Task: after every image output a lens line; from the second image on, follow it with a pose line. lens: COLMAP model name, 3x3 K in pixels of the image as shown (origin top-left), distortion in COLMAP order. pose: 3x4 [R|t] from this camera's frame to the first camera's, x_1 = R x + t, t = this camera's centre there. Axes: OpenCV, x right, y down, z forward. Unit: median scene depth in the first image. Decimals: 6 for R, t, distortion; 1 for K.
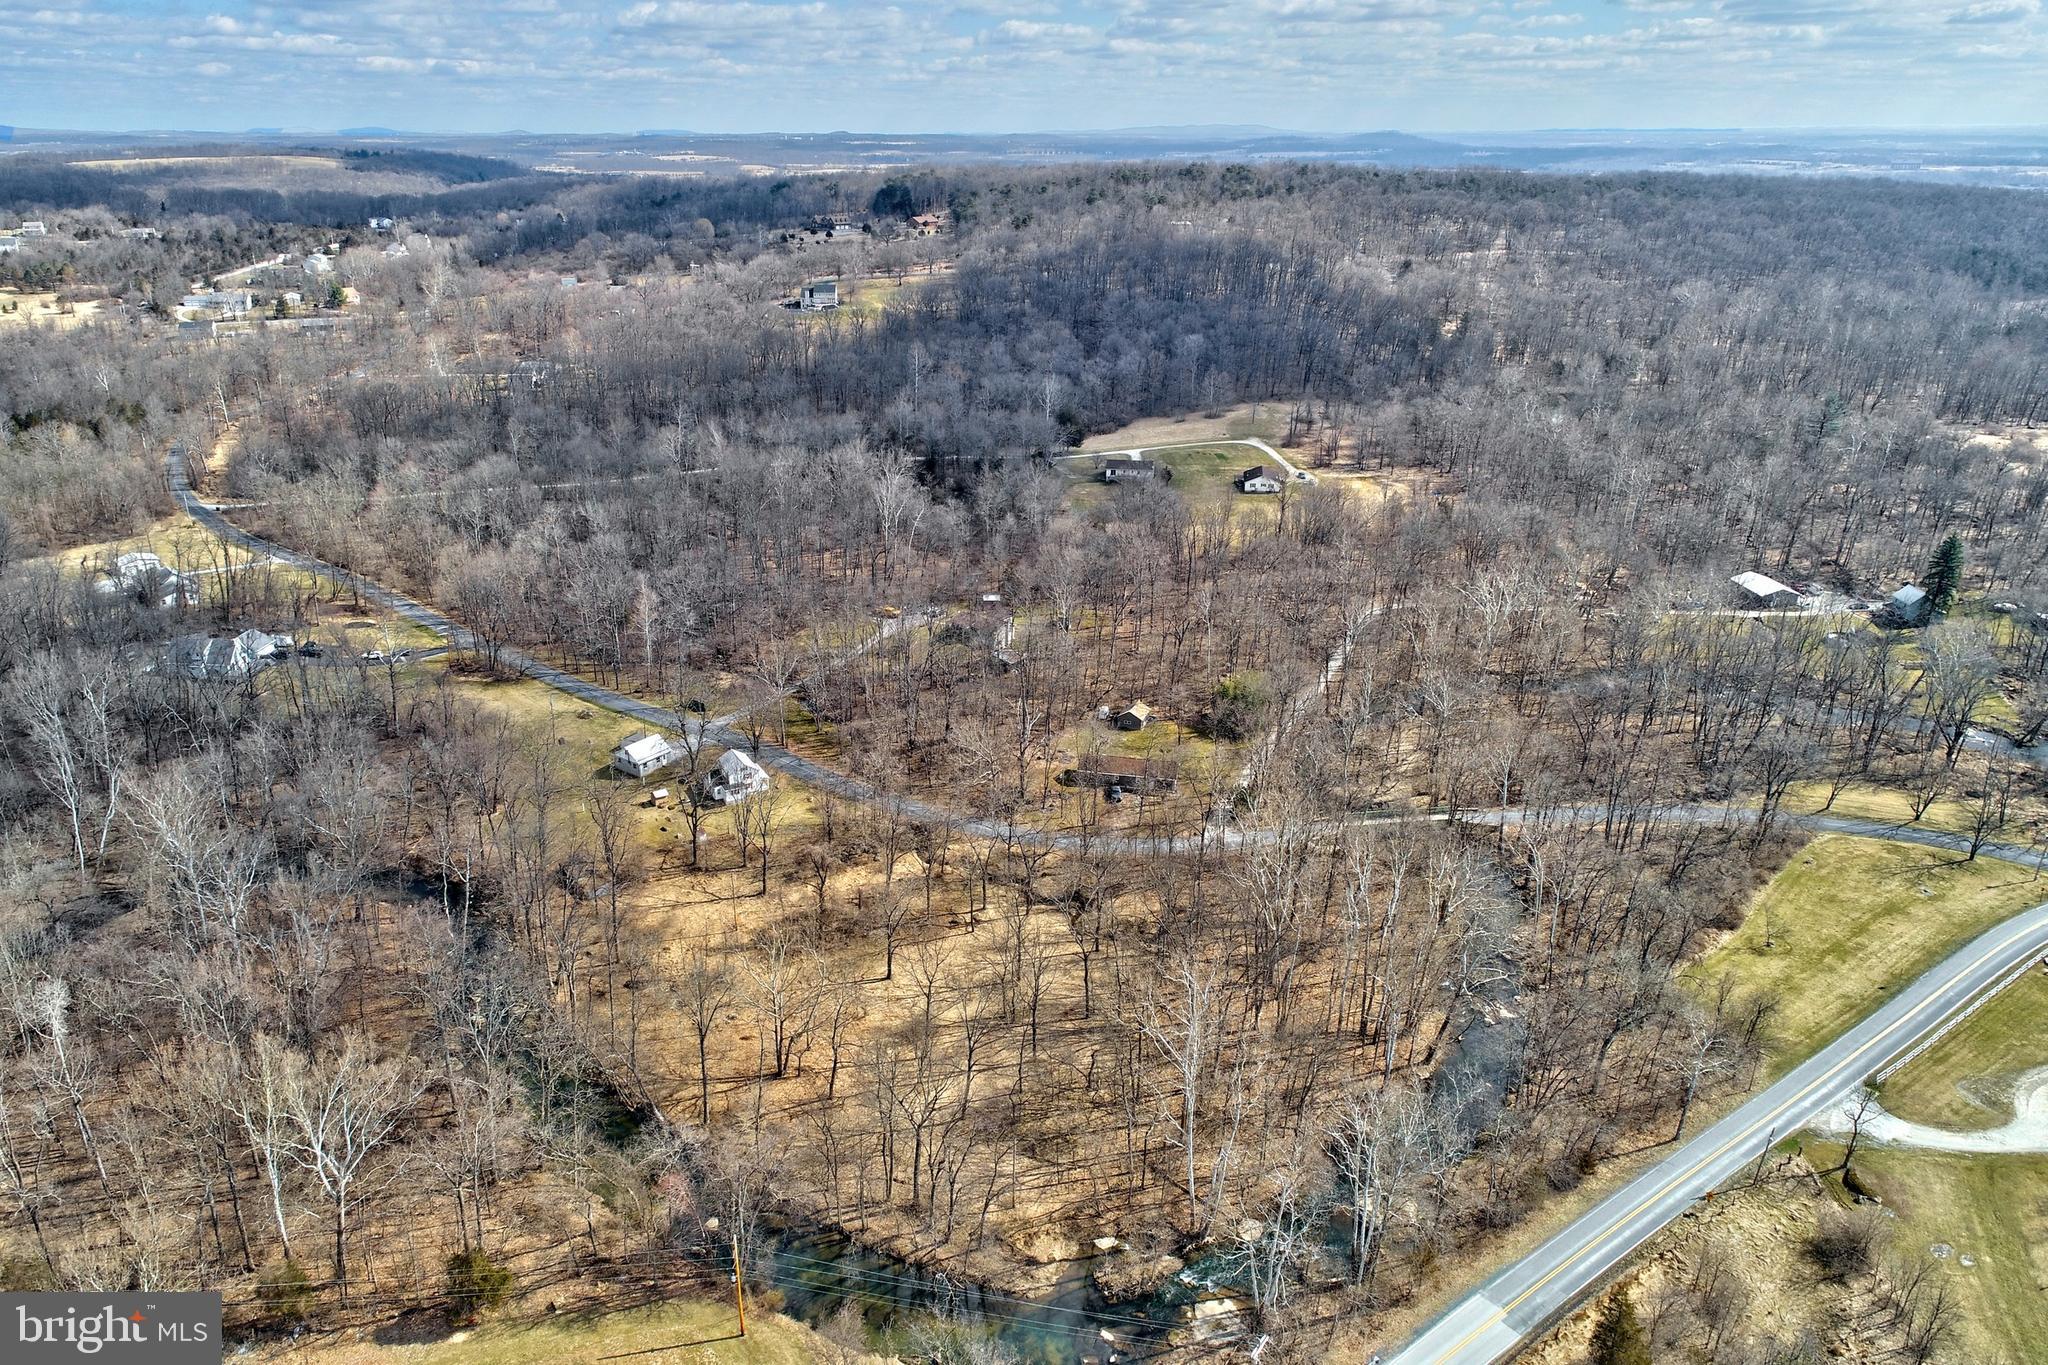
lens RADIAL K [[1383.8, 0, 1021.9], [0, 1383.8, 671.0], [0, 0, 1]] dist [-0.005166, 0.000502]
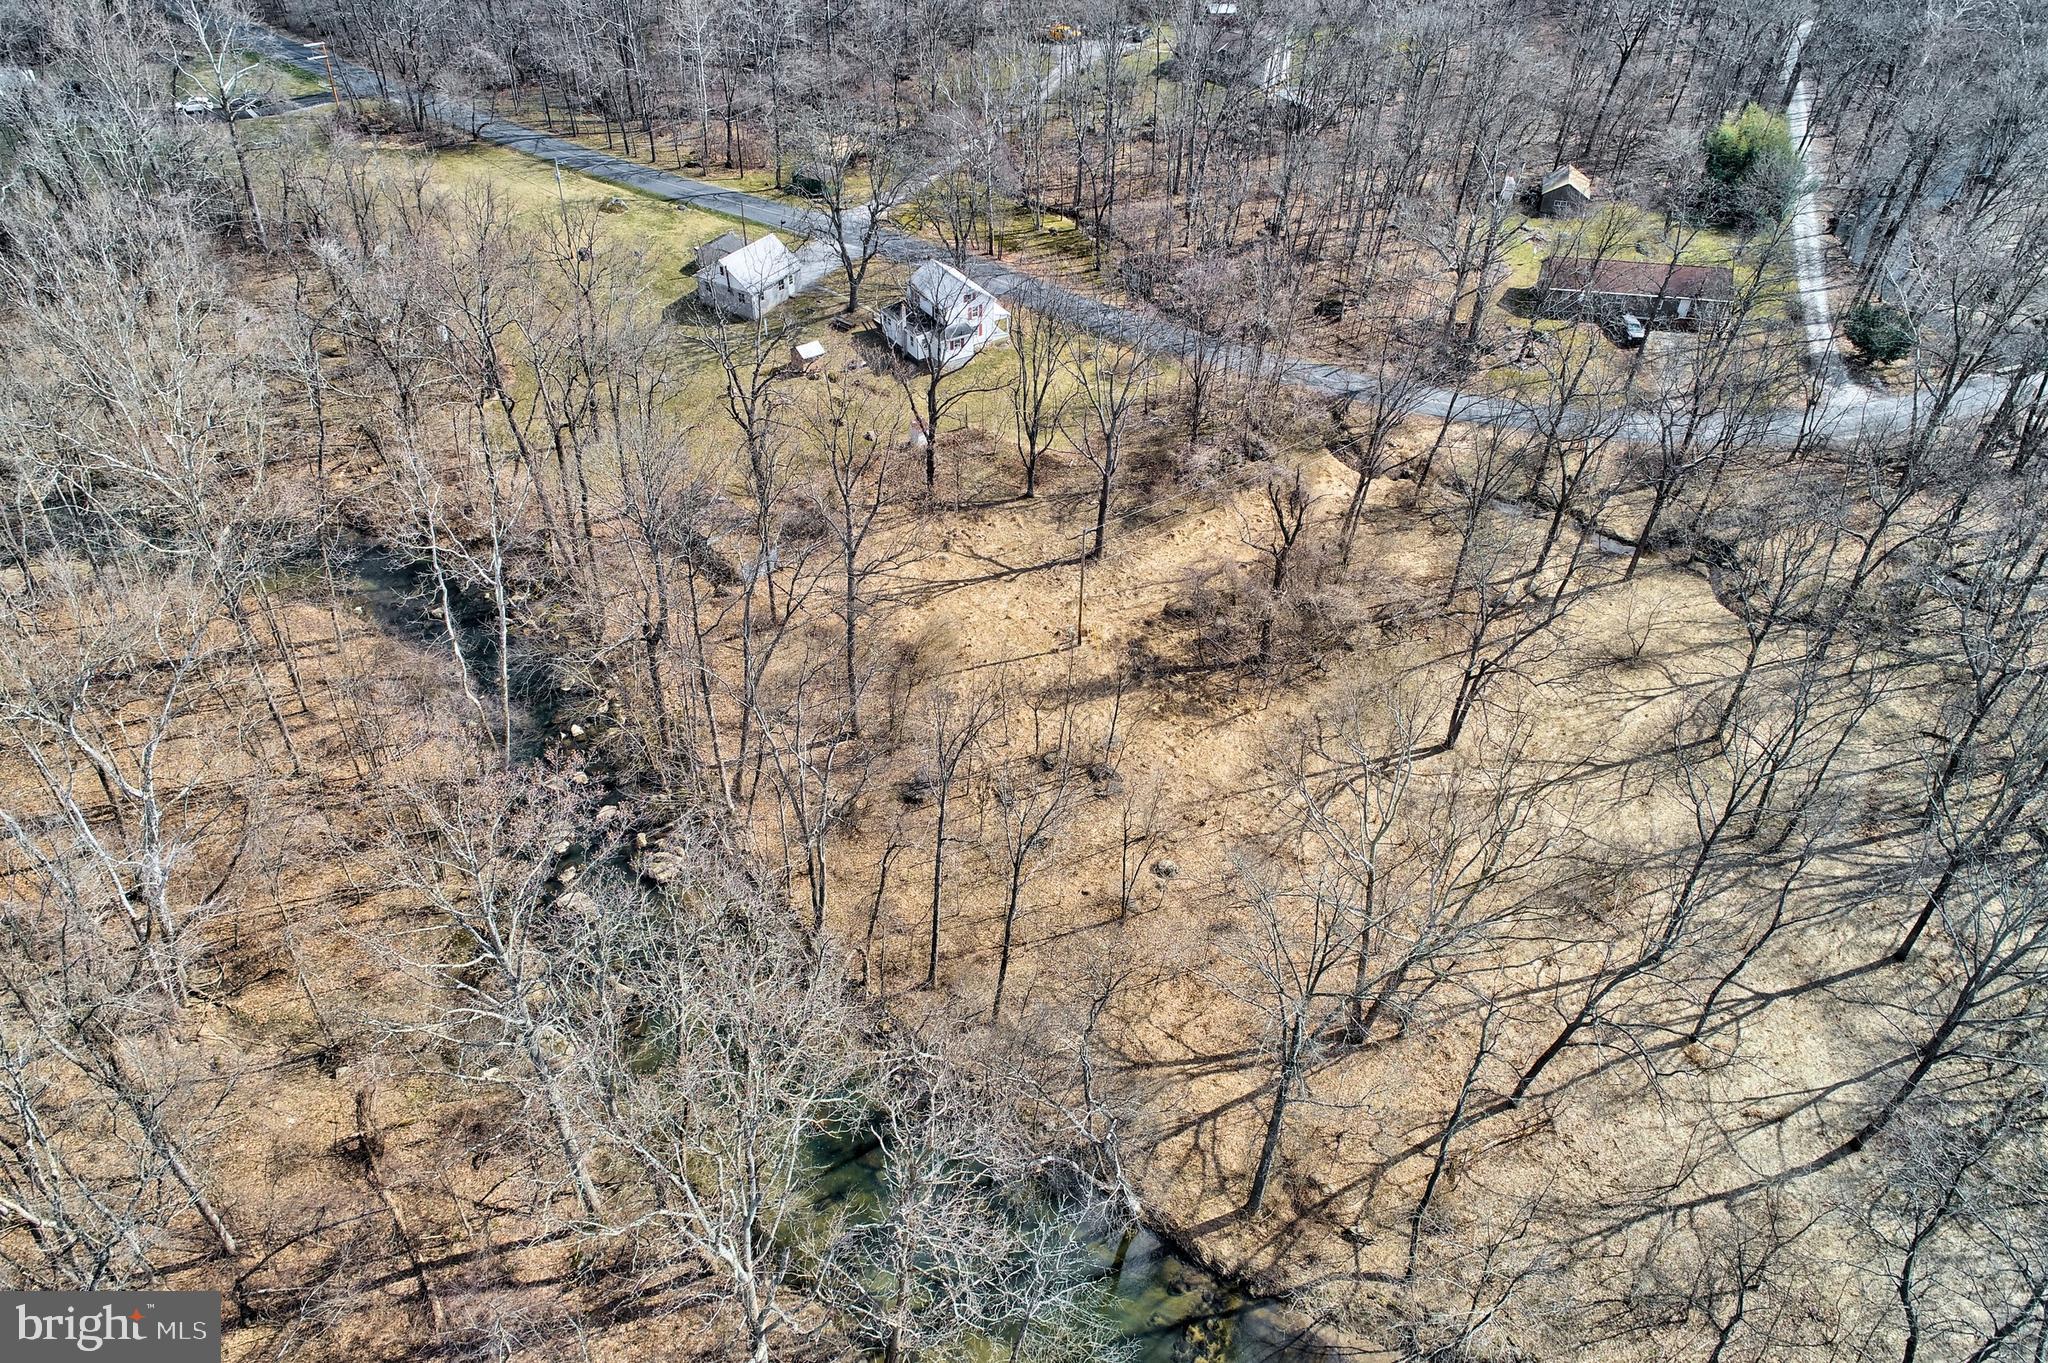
lens RADIAL K [[1383.8, 0, 1032.9], [0, 1383.8, 688.2], [0, 0, 1]] dist [-0.005166, 0.000502]
pose [[0.998192, -0.035872, 0.048237, -0.207391], [0.017988, 0.943909, 0.329715, 0.039075], [-0.057359, -0.328251, 0.942847, 0.467607]]
